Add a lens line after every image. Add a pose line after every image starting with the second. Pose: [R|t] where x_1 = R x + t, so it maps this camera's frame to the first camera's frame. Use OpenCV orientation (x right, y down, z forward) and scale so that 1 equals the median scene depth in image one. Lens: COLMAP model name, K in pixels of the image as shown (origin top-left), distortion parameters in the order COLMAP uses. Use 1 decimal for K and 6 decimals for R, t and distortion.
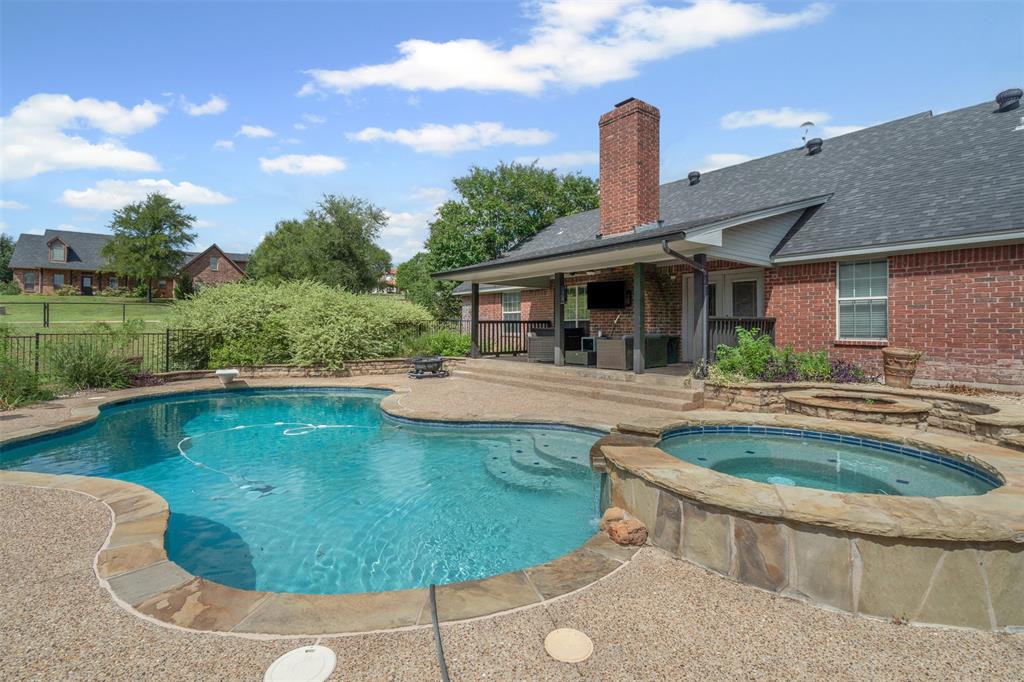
lens RADIAL K [[472.5, 0, 510.2], [0, 472.5, 331.8], [0, 0, 1]] dist [-0.001402, -0.000227]
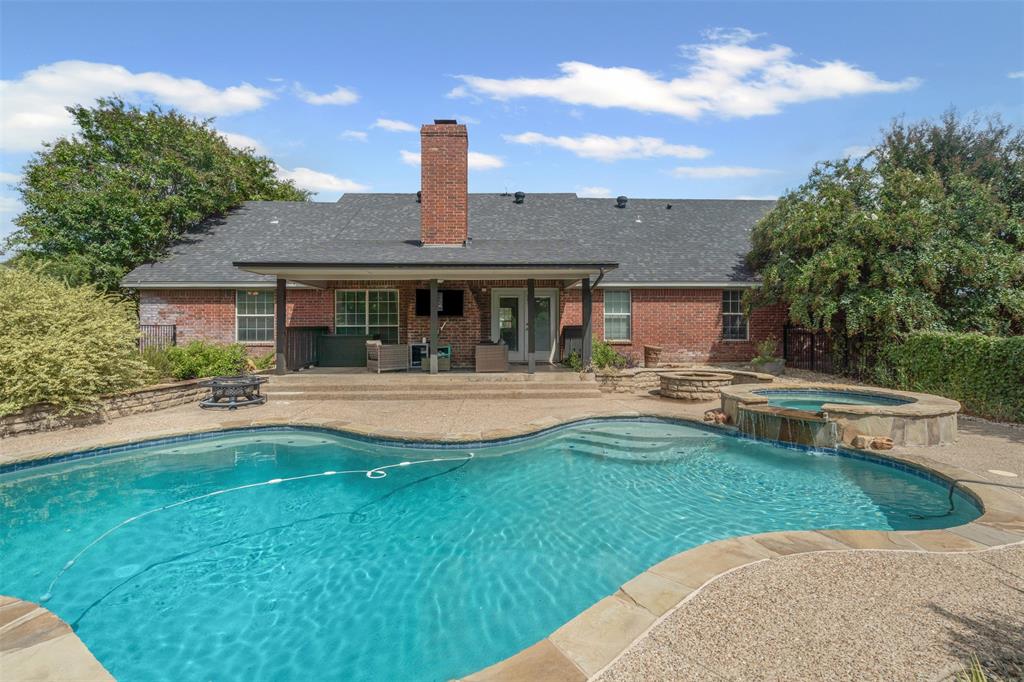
lens RADIAL K [[472.5, 0, 510.2], [0, 472.5, 331.8], [0, 0, 1]] dist [-0.001402, -0.000227]
pose [[0.595196, -0.006915, 0.803551, -0.719965], [0.012367, 0.999923, -0.000555, -0.015130], [-0.803485, 0.010268, 0.595236, 0.352222]]
